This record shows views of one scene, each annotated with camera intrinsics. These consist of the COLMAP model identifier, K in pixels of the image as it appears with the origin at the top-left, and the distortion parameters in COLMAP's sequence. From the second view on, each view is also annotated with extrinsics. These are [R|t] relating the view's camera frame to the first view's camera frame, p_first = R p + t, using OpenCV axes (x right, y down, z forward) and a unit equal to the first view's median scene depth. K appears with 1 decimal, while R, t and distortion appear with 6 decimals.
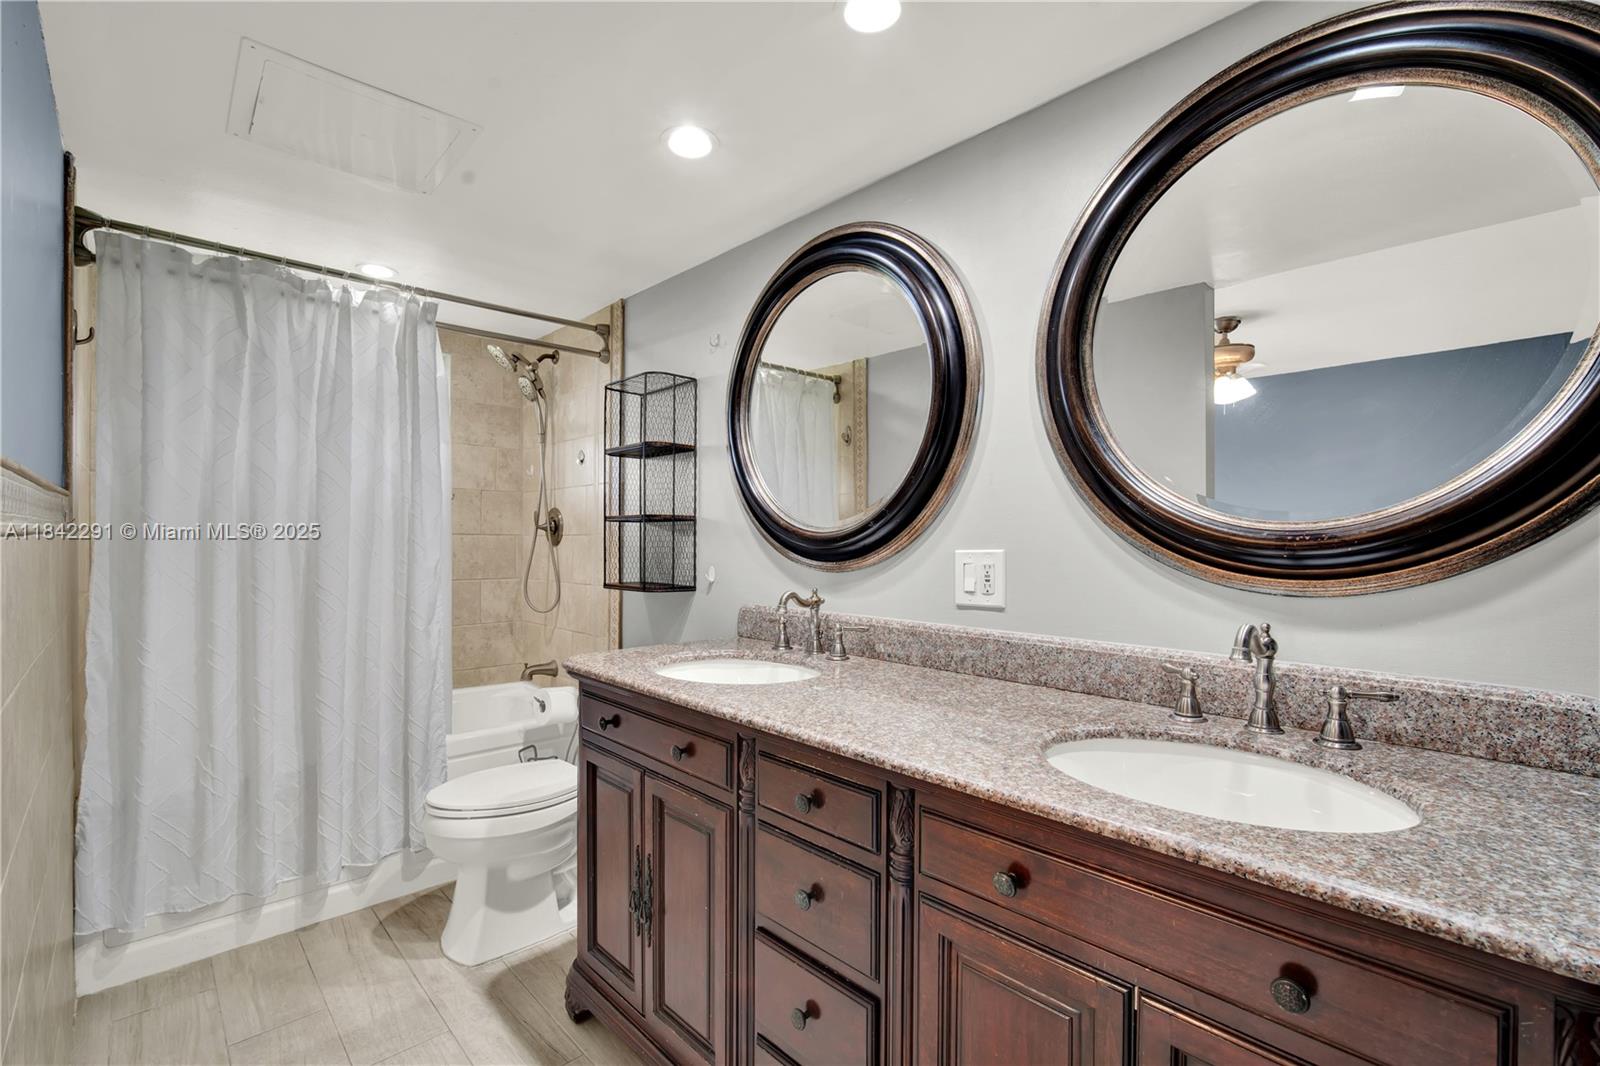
lens RADIAL K [[705.4, 0, 800.0], [0, 705.4, 533.0], [0, 0, 1]] dist [-0.004864, 0.001402]
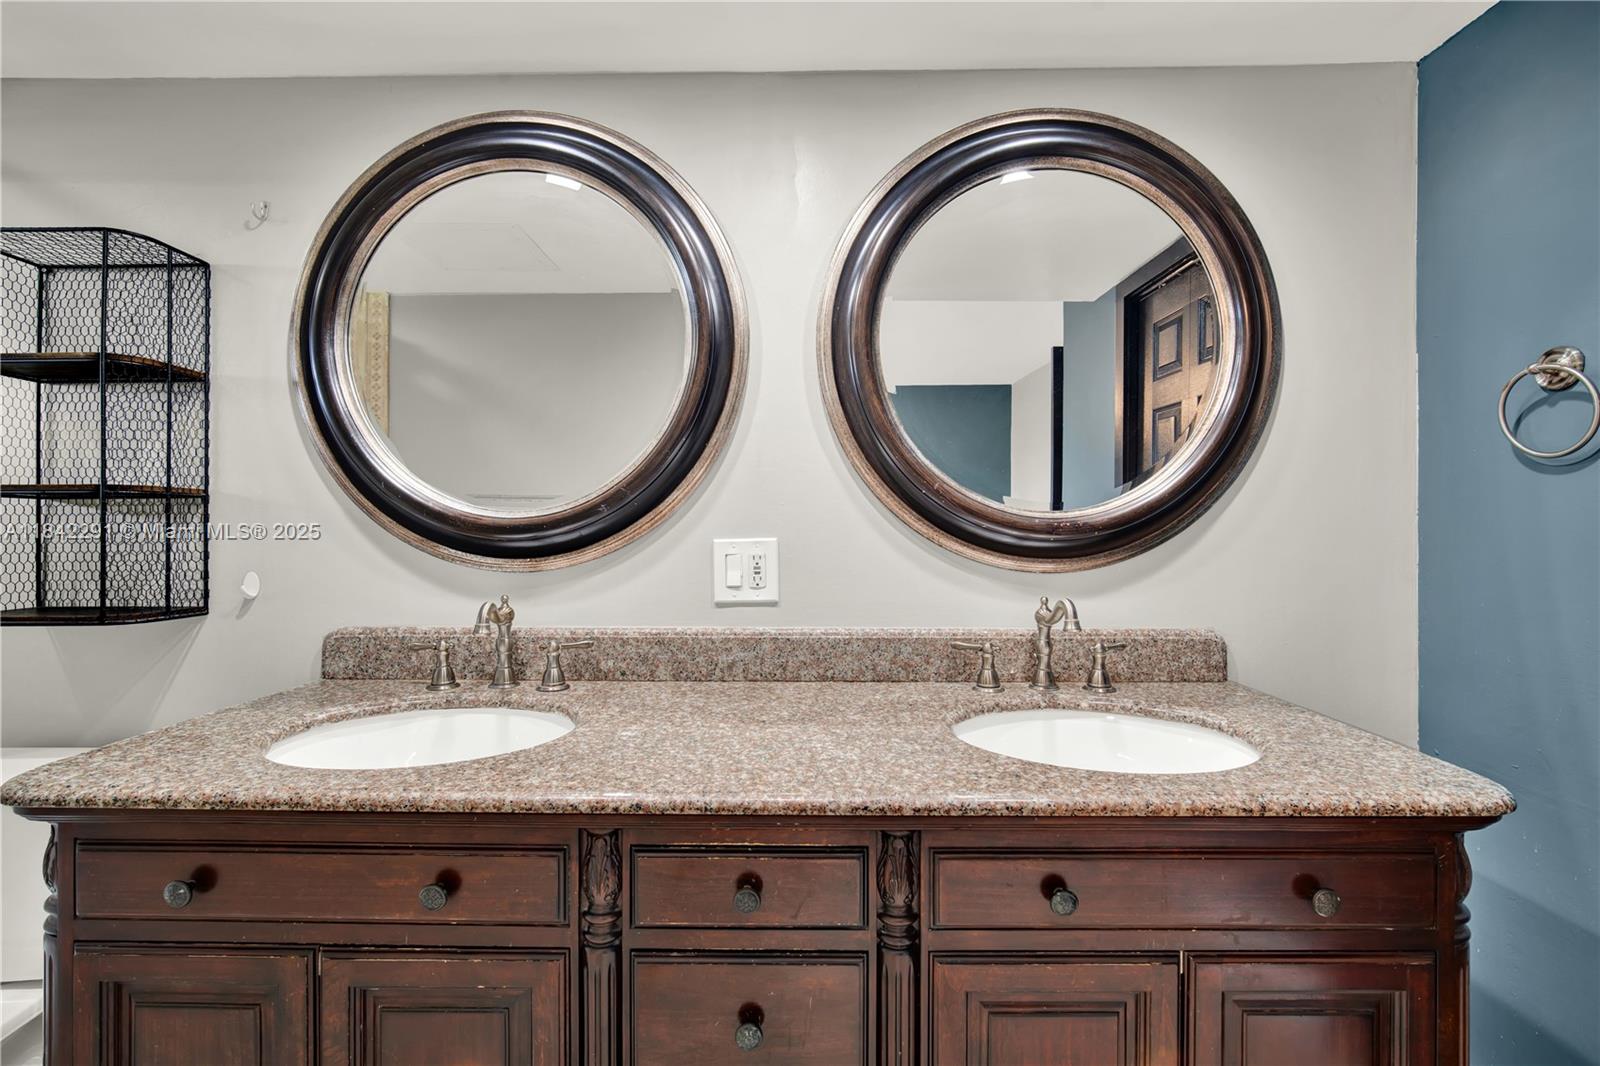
lens RADIAL K [[700.5, 0, 802.8], [0, 700.5, 521.3], [0, 0, 1]] dist [-0.013056, 0.003923]
pose [[0.701005, 0.003643, 0.713147, -0.322724], [-0.002377, 0.999993, -0.002772, 0.004387], [-0.713152, 0.000248, 0.701009, 0.331712]]
